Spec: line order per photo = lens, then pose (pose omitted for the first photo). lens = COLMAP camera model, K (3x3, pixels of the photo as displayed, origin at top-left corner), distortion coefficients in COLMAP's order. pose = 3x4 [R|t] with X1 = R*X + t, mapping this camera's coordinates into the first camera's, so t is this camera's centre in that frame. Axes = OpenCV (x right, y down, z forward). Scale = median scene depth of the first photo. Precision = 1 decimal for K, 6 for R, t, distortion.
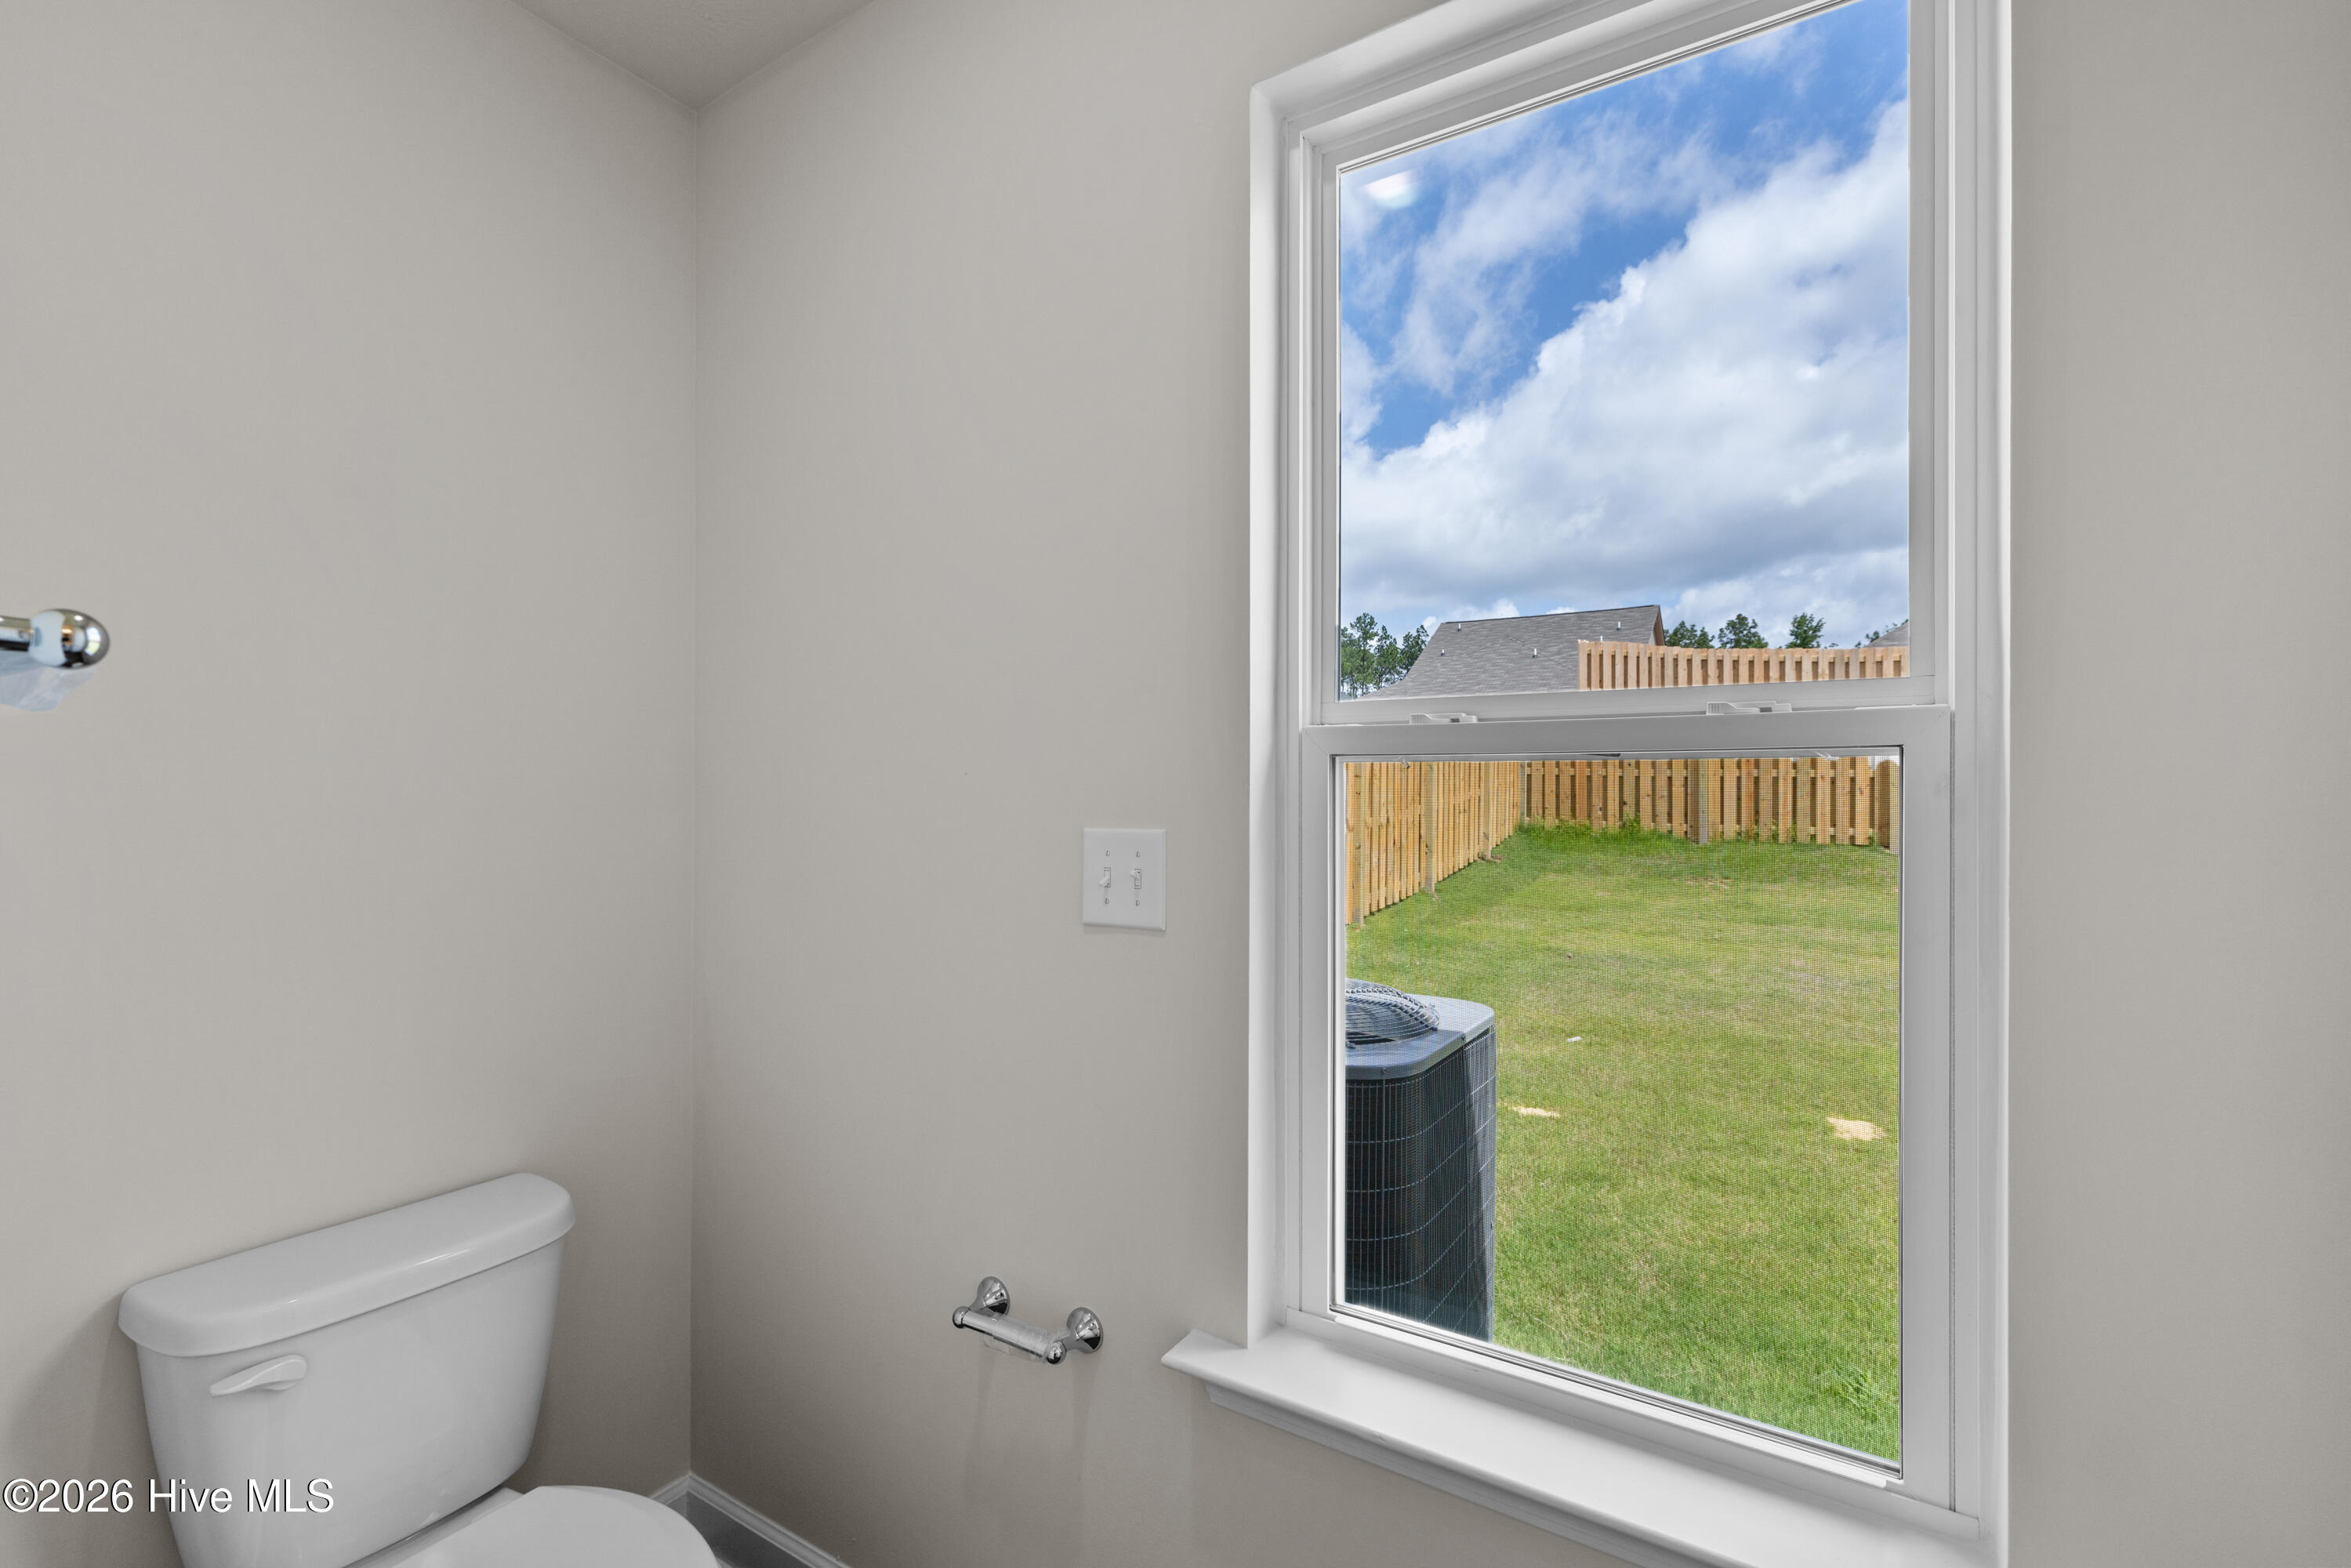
lens RADIAL K [[1007.7, 0, 1186.8], [0, 1007.7, 767.1], [0, 0, 1]] dist [-0.001591, 0.001346]
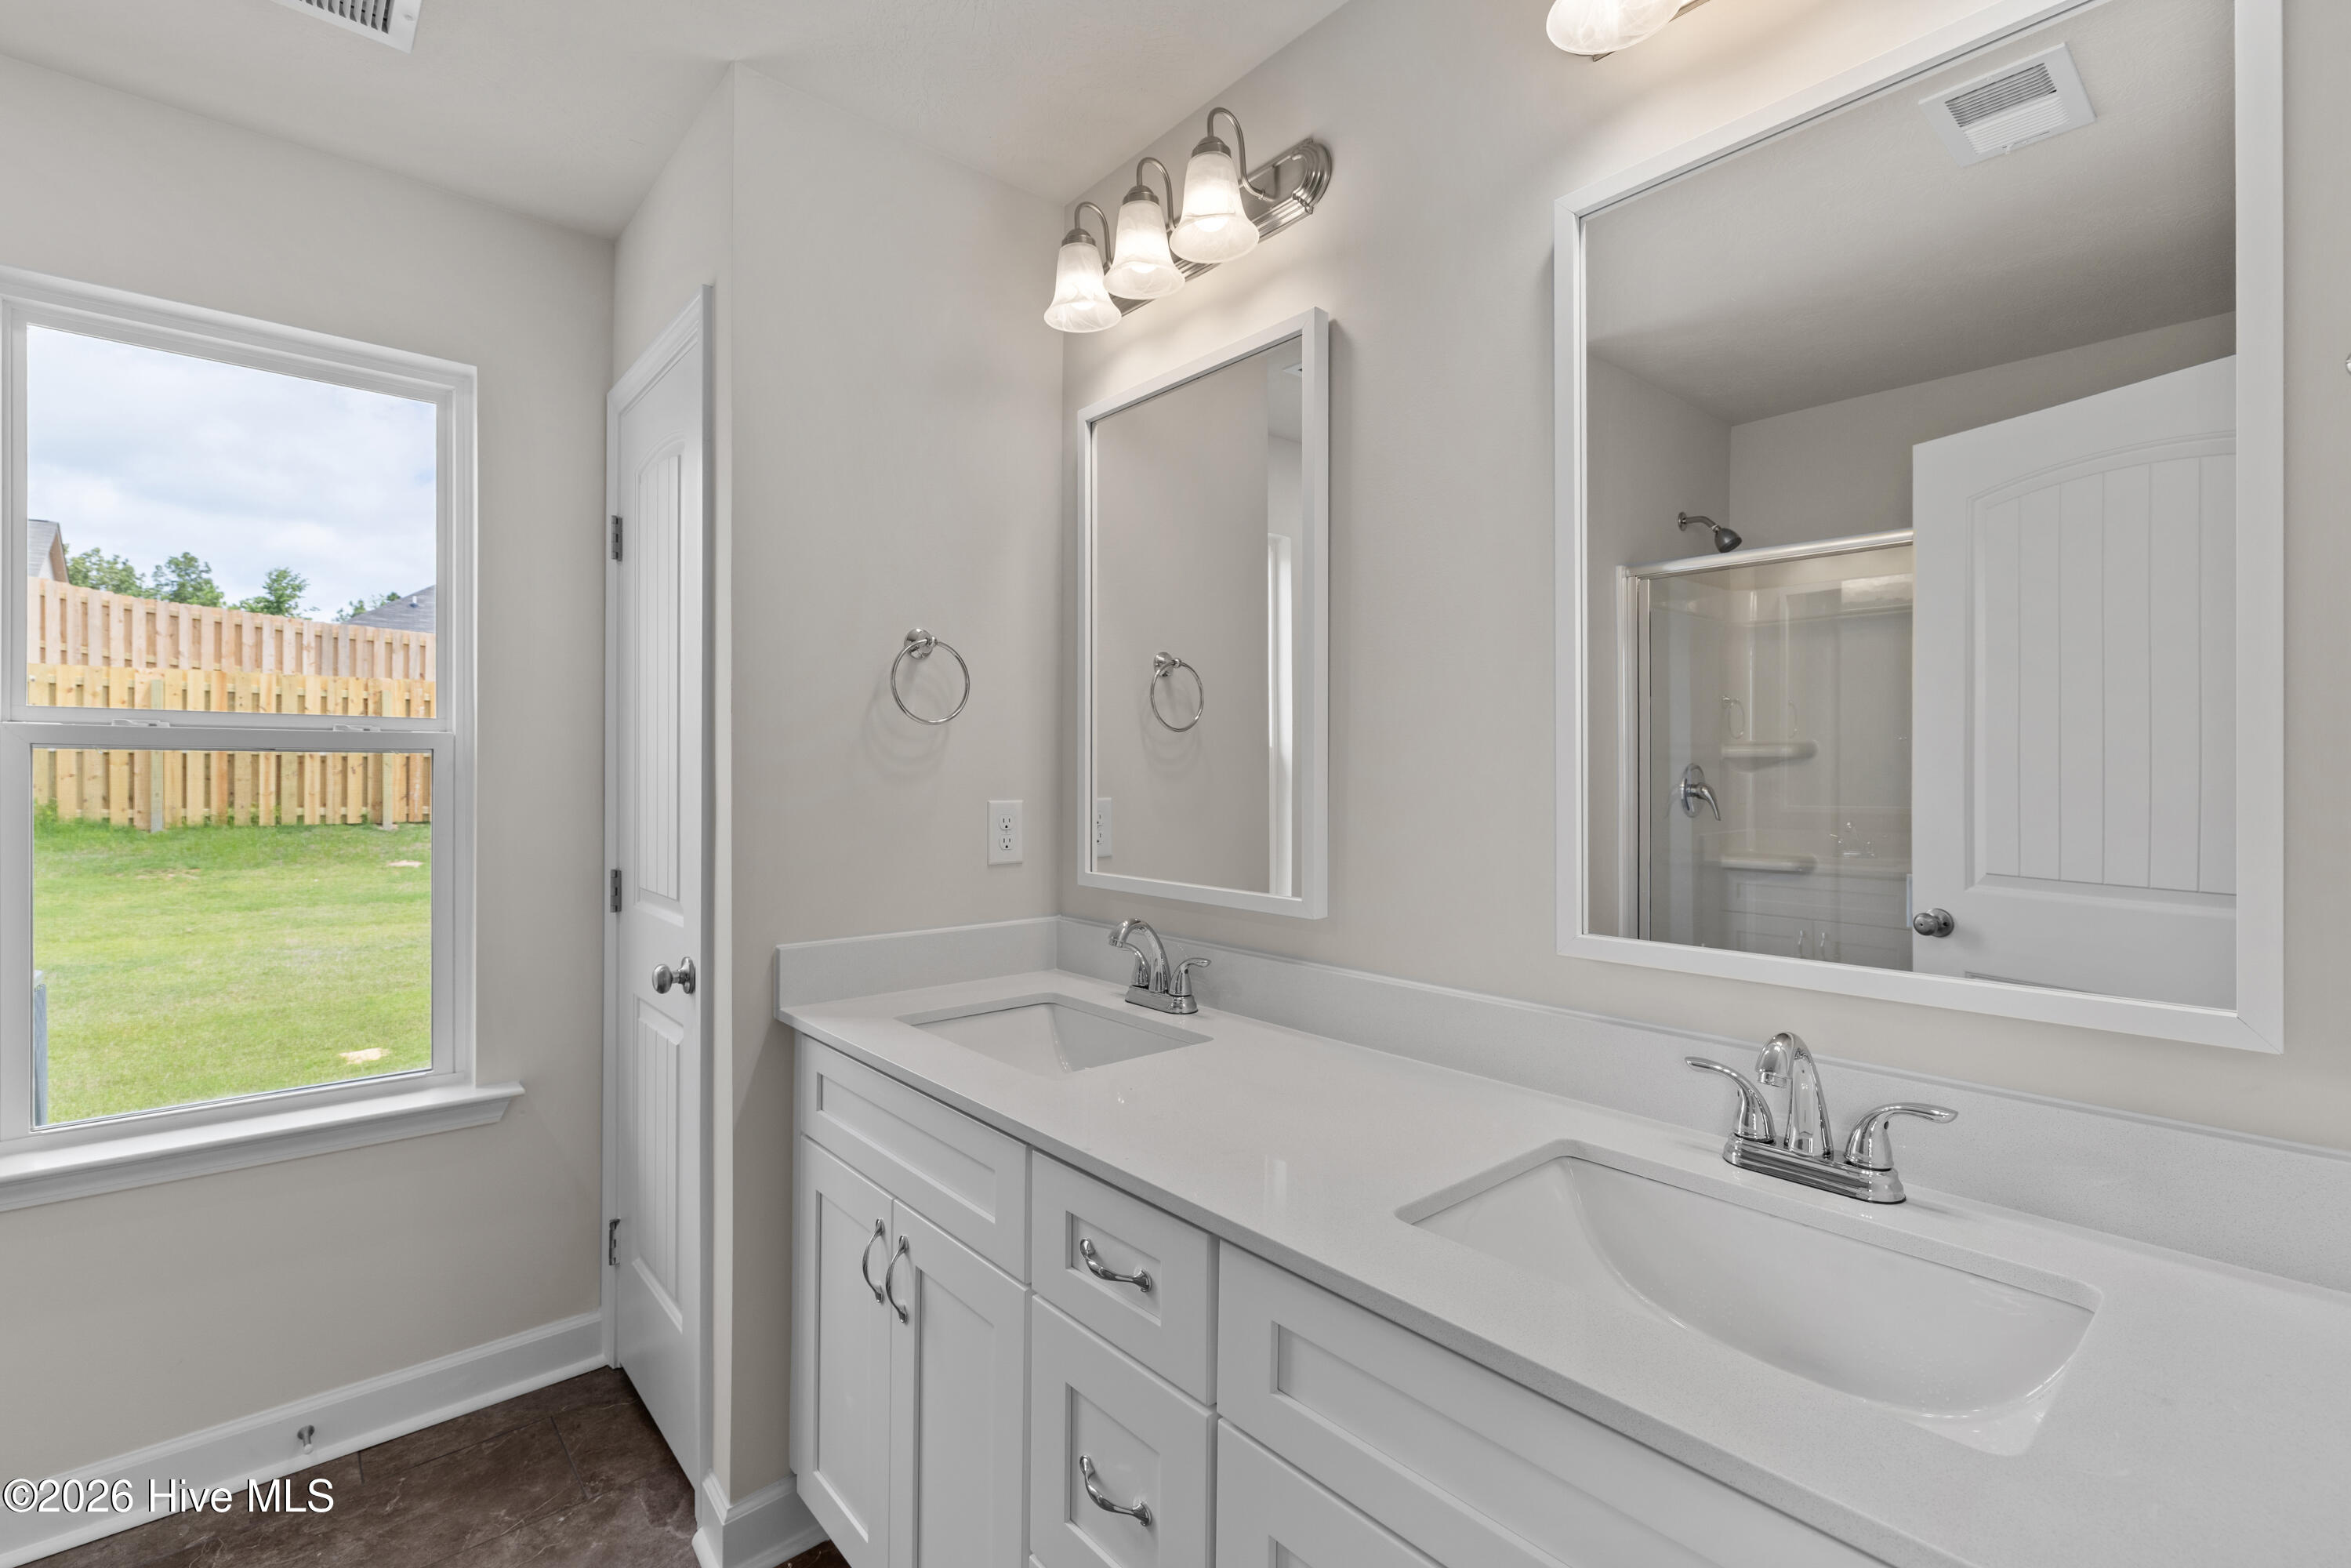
lens RADIAL K [[1007.7, 0, 1161.2], [0, 1007.7, 789.6], [0, 0, 1]] dist [-0.001591, 0.001346]
pose [[0.295816, -0.016987, 0.955094, -0.053343], [-0.023872, 0.999398, 0.025169, -0.001516], [-0.954946, -0.030245, 0.295233, -0.067619]]
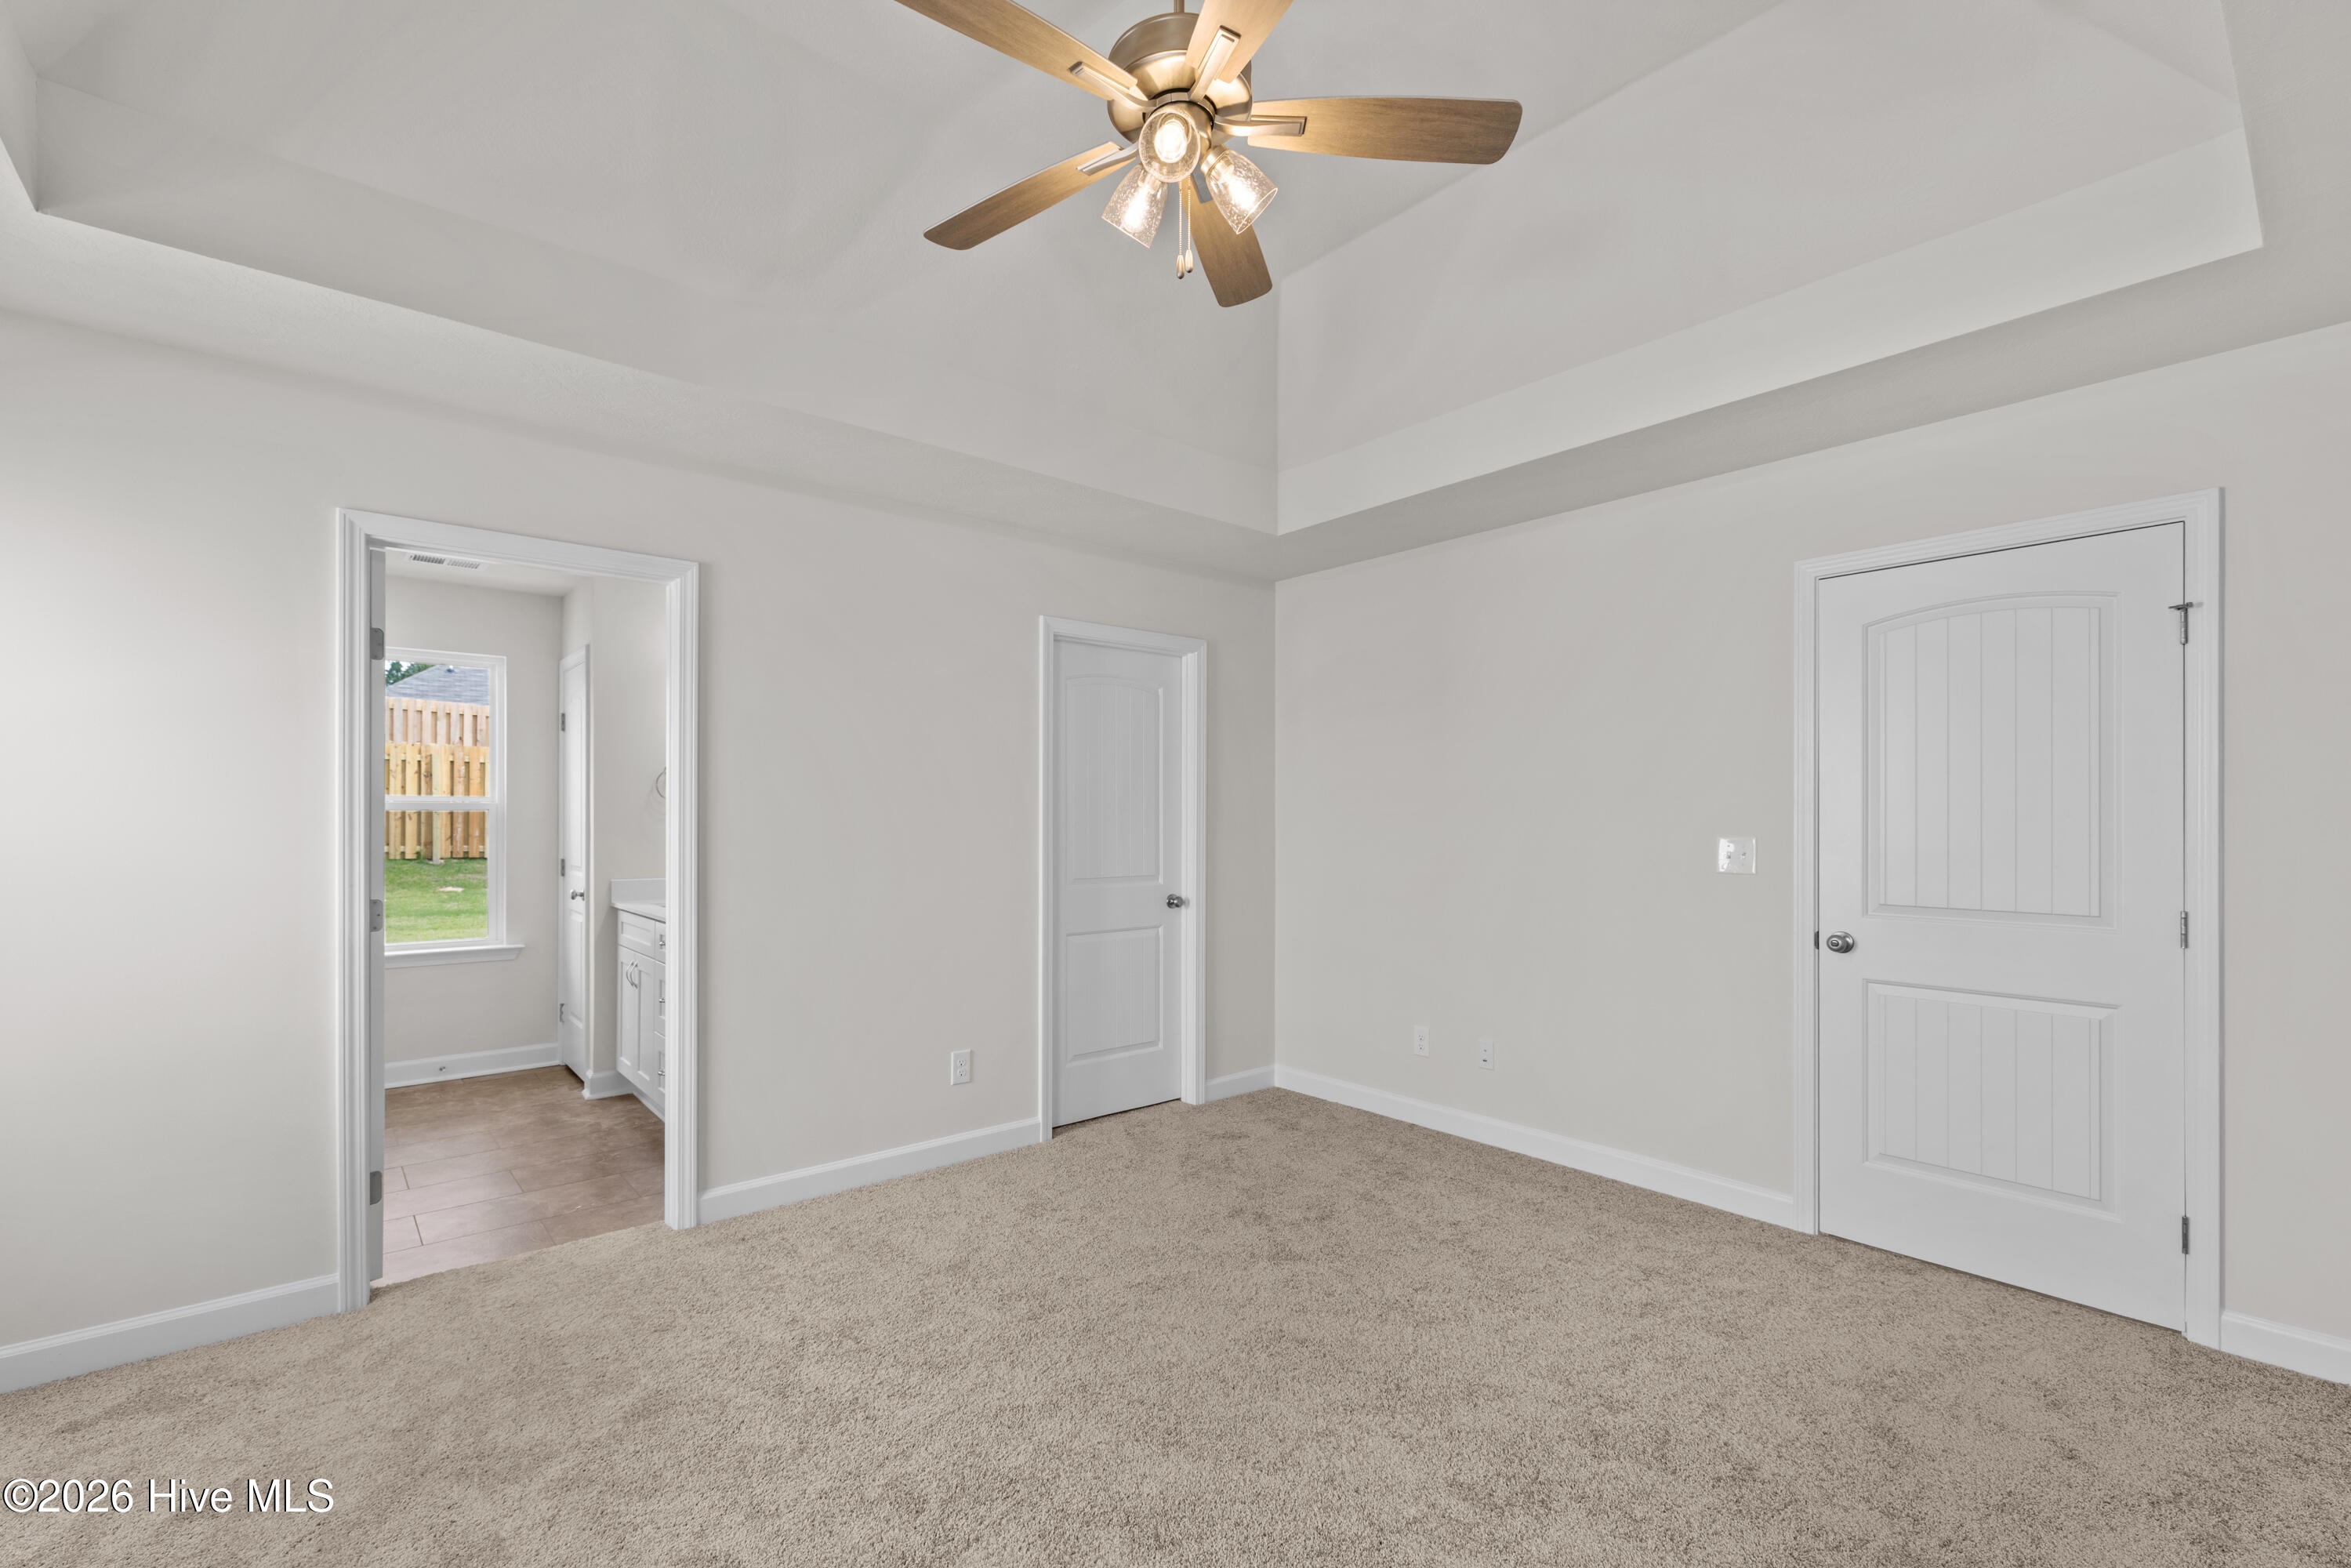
lens RADIAL K [[1007.7, 0, 1147.5], [0, 1007.7, 818.2], [0, 0, 1]] dist [-0.001591, 0.001346]
pose [[0.323004, -0.008490, 0.946360, -0.238894], [-0.015670, 0.999775, 0.014318, -0.008012], [-0.946268, -0.019454, 0.322798, -0.298967]]
